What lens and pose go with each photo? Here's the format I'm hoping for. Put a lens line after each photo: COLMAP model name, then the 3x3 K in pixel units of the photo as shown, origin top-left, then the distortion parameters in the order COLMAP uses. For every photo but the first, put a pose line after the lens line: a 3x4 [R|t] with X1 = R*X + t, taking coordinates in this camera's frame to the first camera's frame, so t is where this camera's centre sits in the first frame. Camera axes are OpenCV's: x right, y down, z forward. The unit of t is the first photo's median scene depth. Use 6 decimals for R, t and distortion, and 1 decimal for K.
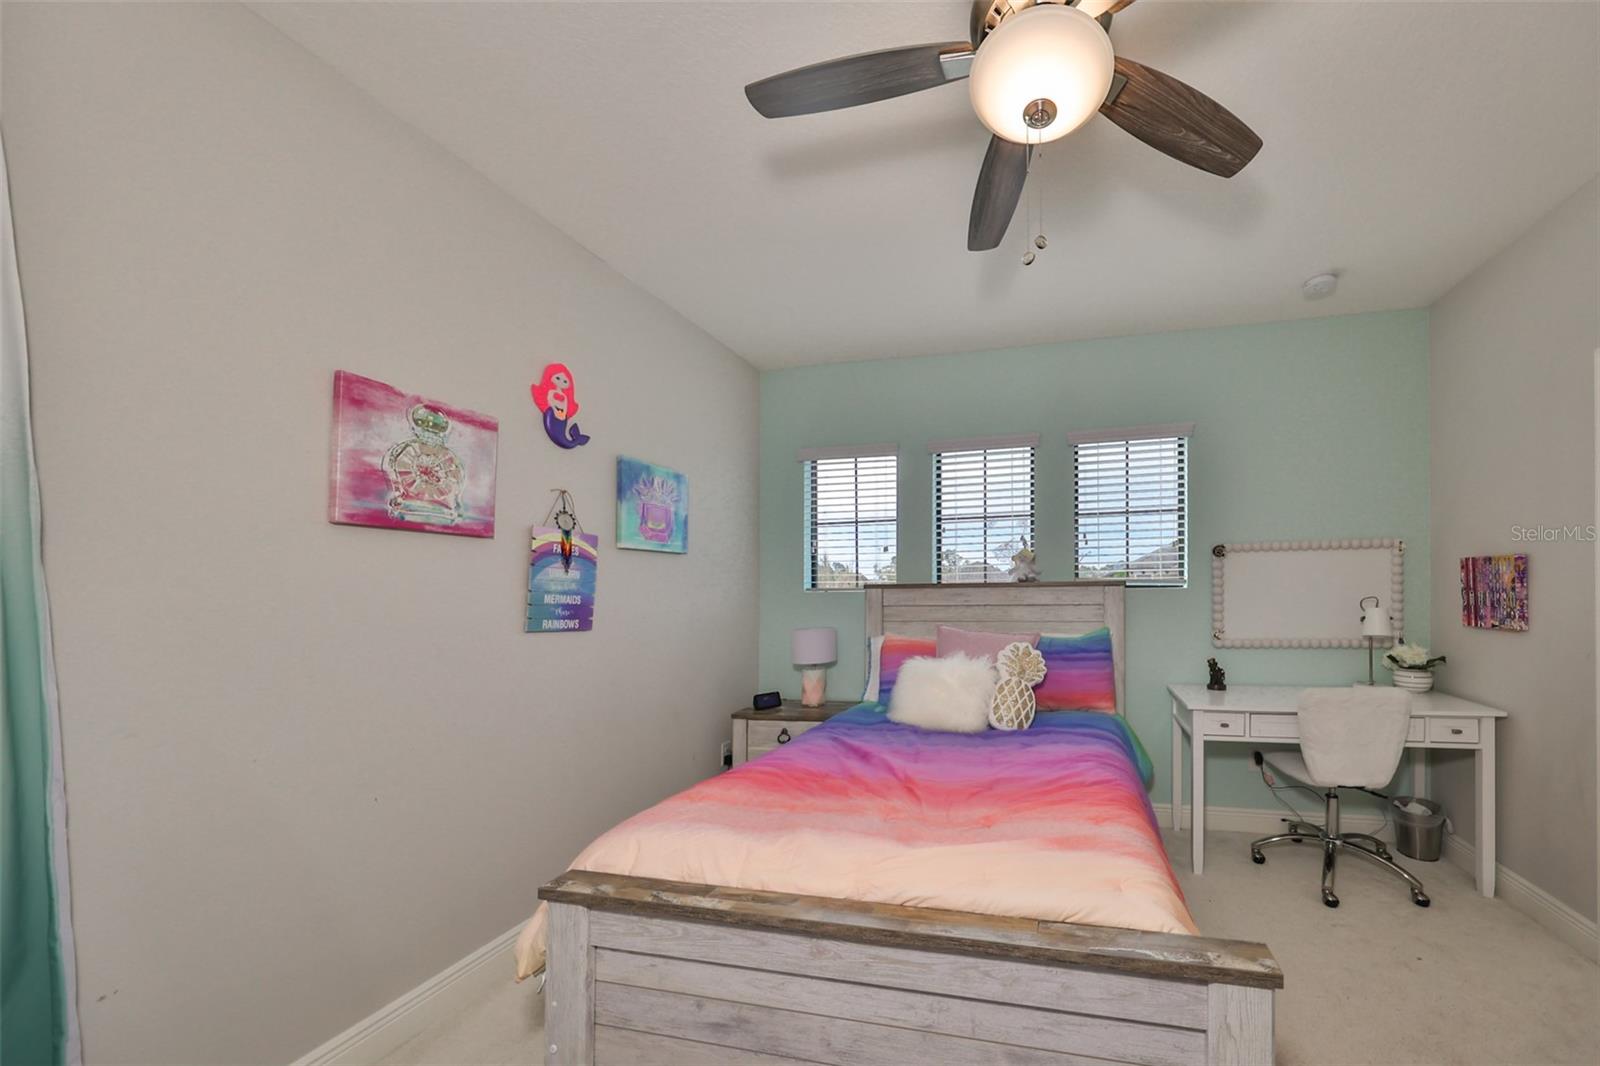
lens RADIAL K [[435.0, 0, 802.3], [0, 435.0, 577.1], [0, 0, 1]] dist [-0.000072, 0.000010]
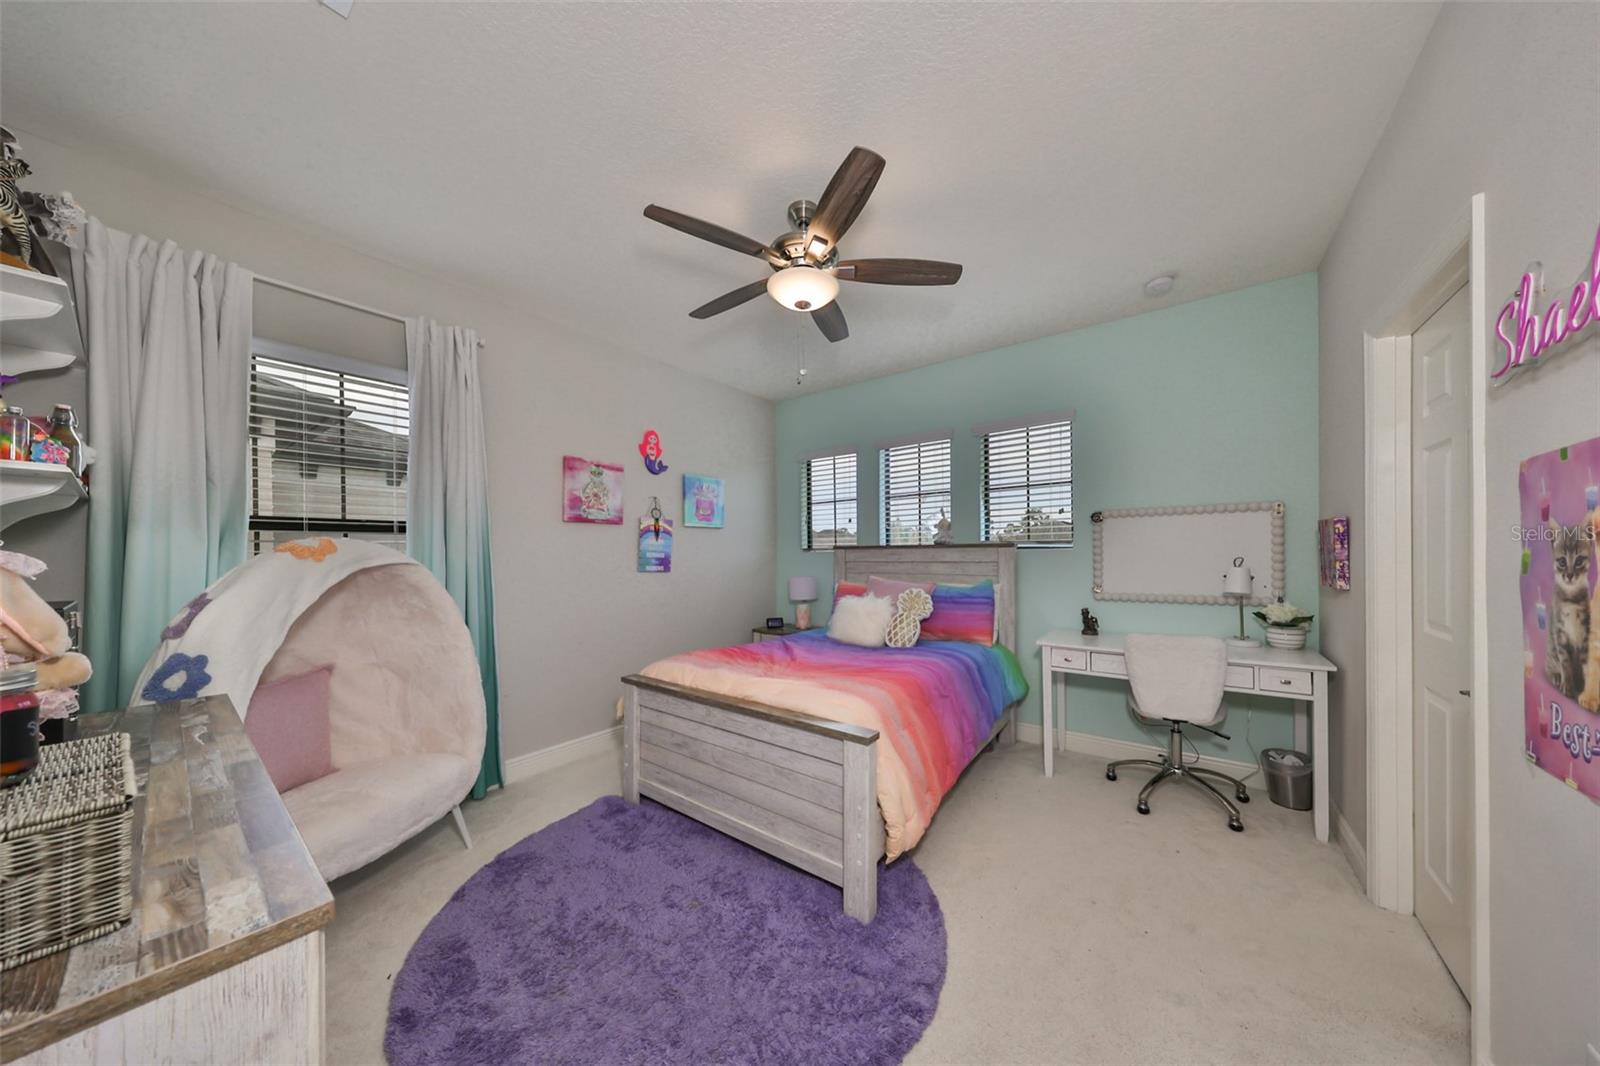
lens RADIAL K [[492.7, 0, 796.4], [0, 492.7, 535.9], [0, 0, 1]] dist [0.000745, 0.000067]
pose [[0.893489, -0.011737, -0.448931, 0.905847], [0.013428, 0.999910, 0.000583, -0.023352], [0.448884, -0.006549, 0.893566, -0.596971]]
